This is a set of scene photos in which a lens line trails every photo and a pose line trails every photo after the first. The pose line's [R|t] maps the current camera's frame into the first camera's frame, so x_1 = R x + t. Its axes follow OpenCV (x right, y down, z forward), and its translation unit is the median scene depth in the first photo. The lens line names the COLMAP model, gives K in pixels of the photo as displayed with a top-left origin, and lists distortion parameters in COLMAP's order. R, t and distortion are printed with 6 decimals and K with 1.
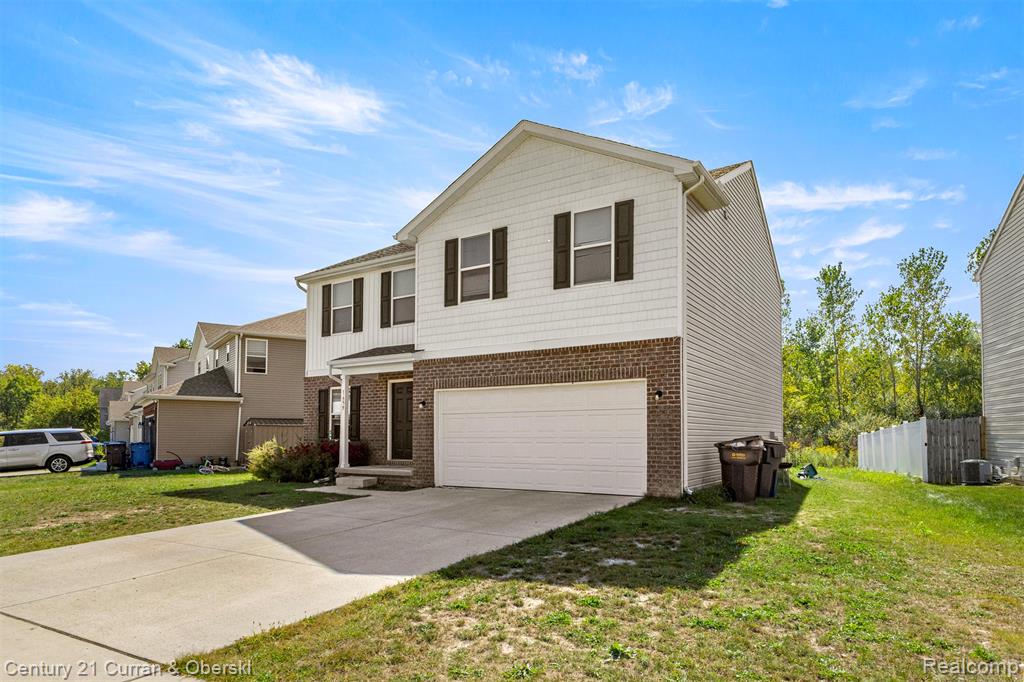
lens RADIAL K [[604.8, 0, 512.0], [0, 604.8, 341.0], [0, 0, 1]] dist [0.004410, 0.000796]
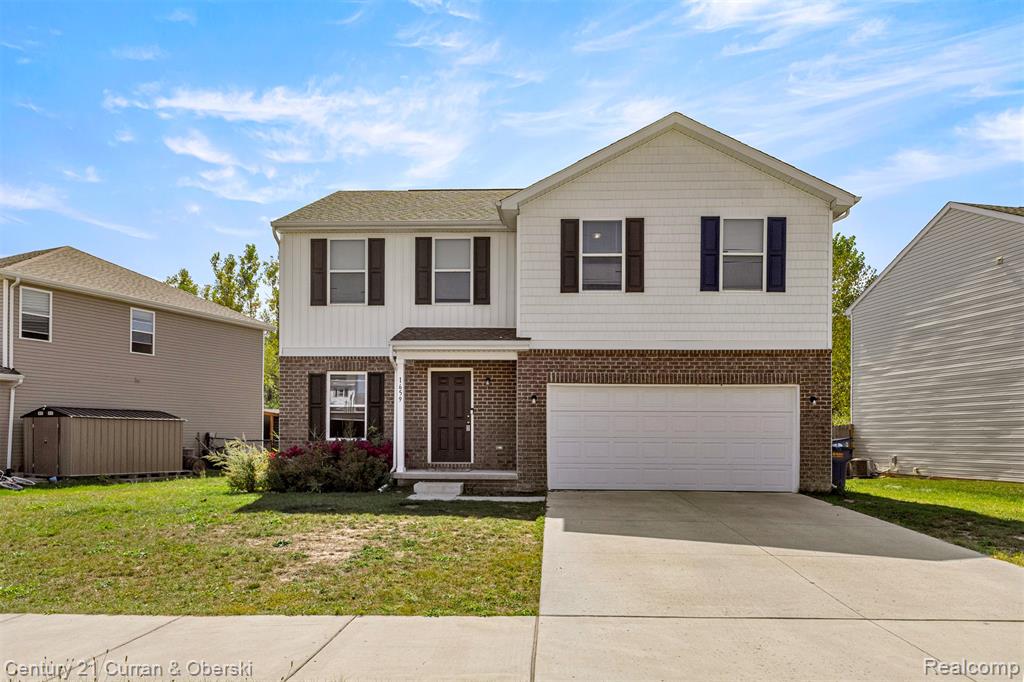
lens RADIAL K [[694.0, 0, 512.0], [0, 694.0, 341.0], [0, 0, 1]] dist [0.007351, 0.001601]
pose [[0.867455, 0.076987, 0.491523, -0.712945], [-0.085326, 0.996338, -0.005470, 0.028689], [-0.490144, -0.037195, 0.870847, 0.136532]]
